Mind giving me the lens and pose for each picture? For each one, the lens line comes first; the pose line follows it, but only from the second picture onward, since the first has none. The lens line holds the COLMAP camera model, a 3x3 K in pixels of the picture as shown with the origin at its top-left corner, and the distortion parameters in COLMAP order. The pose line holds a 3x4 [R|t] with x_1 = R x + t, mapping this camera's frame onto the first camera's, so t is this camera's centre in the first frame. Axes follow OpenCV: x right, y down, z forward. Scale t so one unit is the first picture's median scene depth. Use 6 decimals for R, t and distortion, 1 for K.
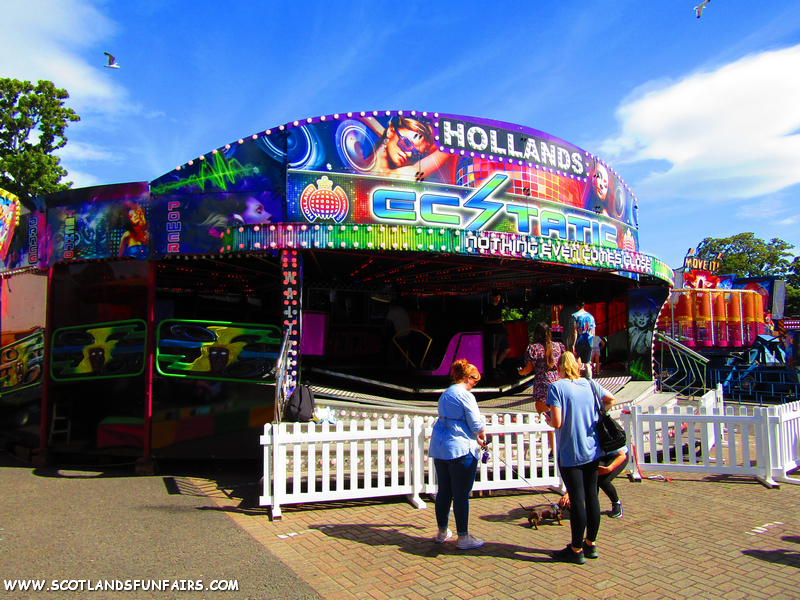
lens RADIAL K [[561.9, 0, 399.9], [0, 561.9, 317.6], [0, 0, 1]] dist [0.000243, -0.000172]
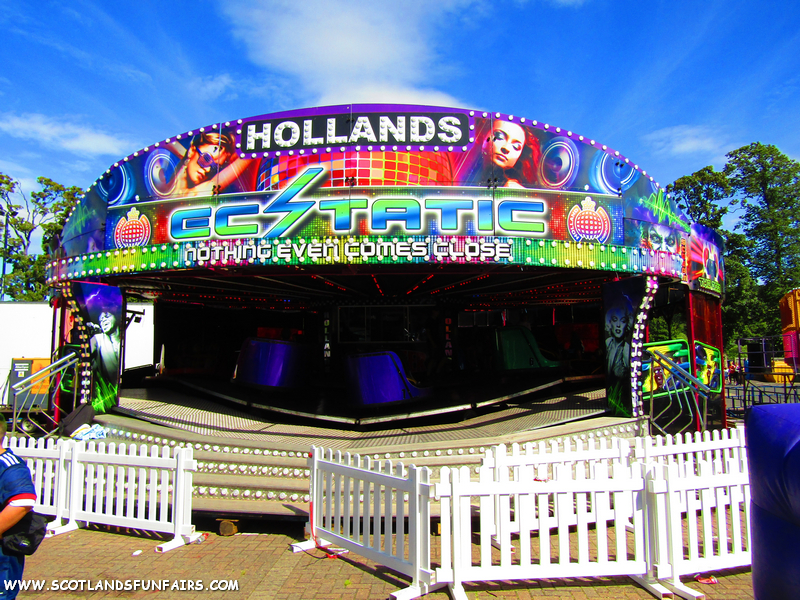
lens RADIAL K [[565.4, 0, 400.0], [0, 565.4, 300.0], [0, 0, 1]] dist [-0.002257, -0.001388]
pose [[0.821455, -0.071708, -0.565747, 0.796197], [0.037161, 0.996685, -0.072371, 0.015006], [0.569061, 0.038426, 0.821397, 0.386749]]
